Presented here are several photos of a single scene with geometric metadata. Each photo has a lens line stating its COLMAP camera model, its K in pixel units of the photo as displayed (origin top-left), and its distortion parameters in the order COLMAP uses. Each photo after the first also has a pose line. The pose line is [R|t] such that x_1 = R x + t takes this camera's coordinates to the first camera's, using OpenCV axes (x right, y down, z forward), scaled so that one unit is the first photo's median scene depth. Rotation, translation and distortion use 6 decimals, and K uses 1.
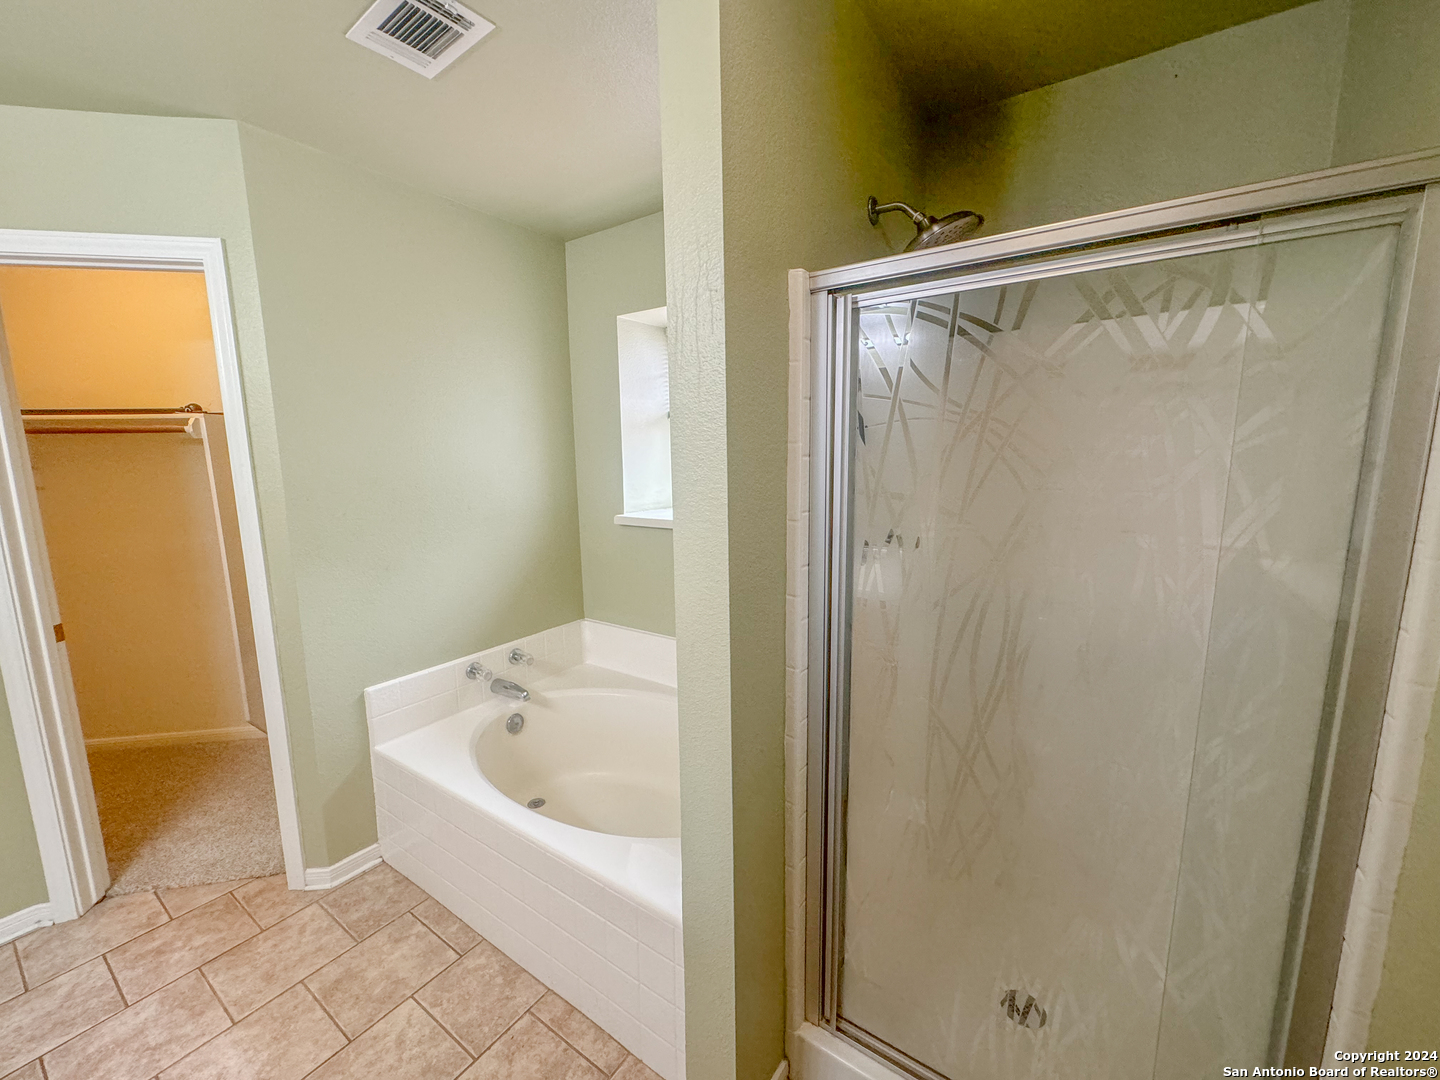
lens RADIAL K [[574.4, 0, 718.9], [0, 574.4, 539.2], [0, 0, 1]] dist [-0.003301, 0.000685]
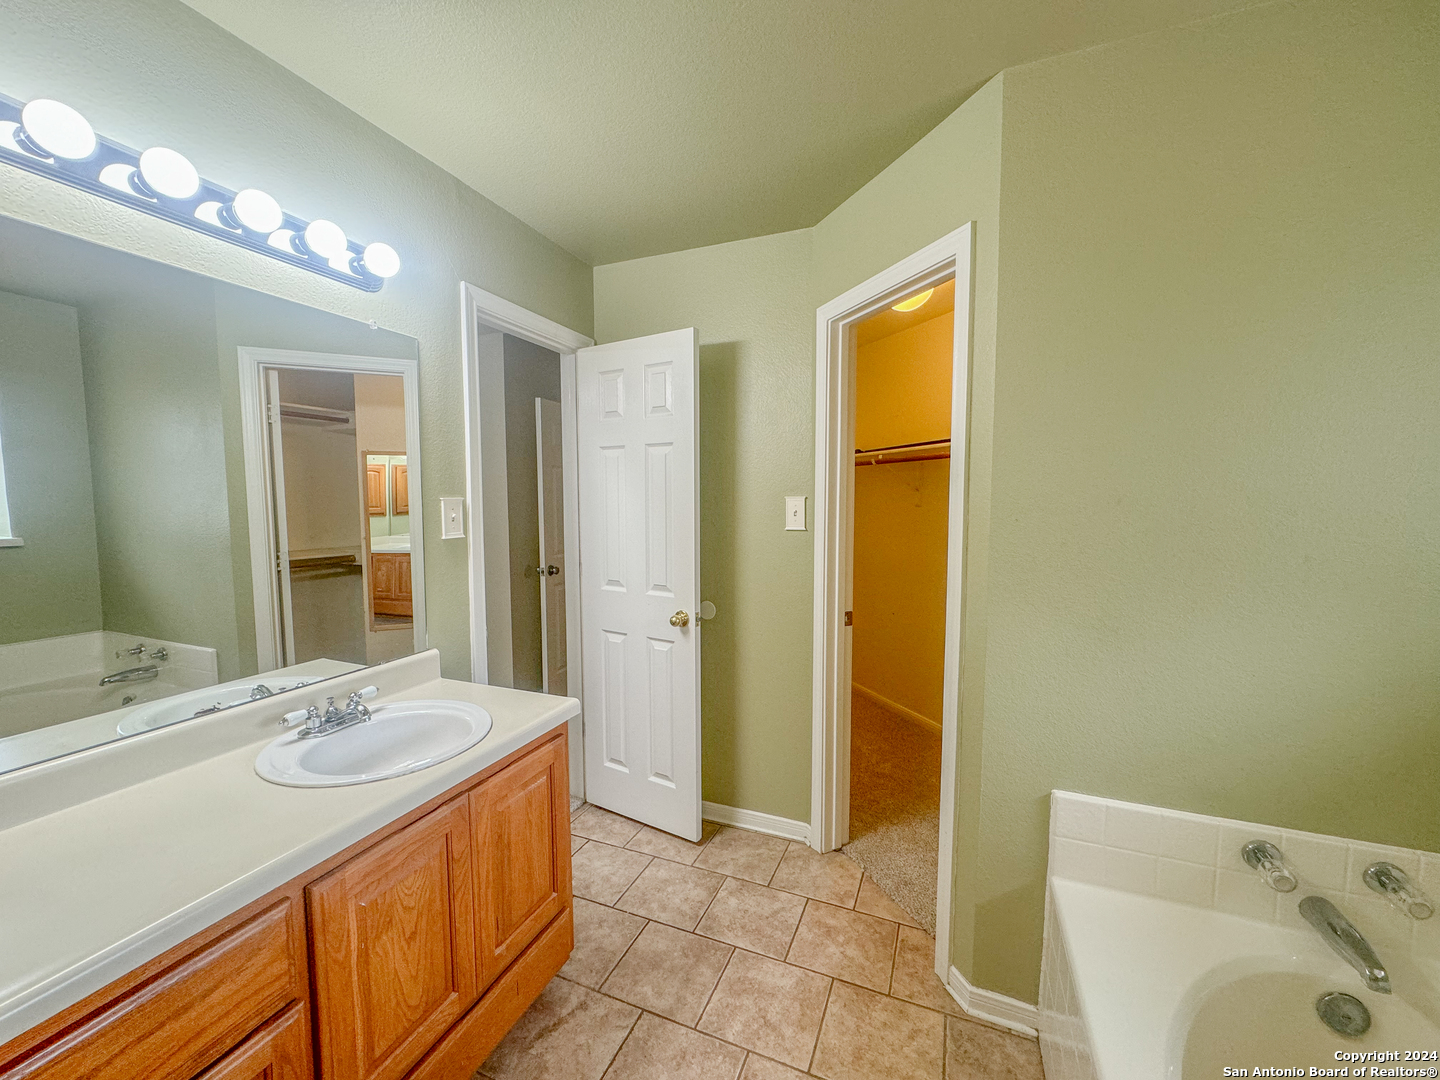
lens RADIAL K [[574.4, 0, 718.9], [0, 574.4, 539.2], [0, 0, 1]] dist [-0.003301, 0.000685]
pose [[0.208931, 0.082218, -0.974468, -0.036402], [-0.151074, 0.987211, 0.050902, -0.020748], [0.966191, 0.136582, 0.218680, 0.412999]]
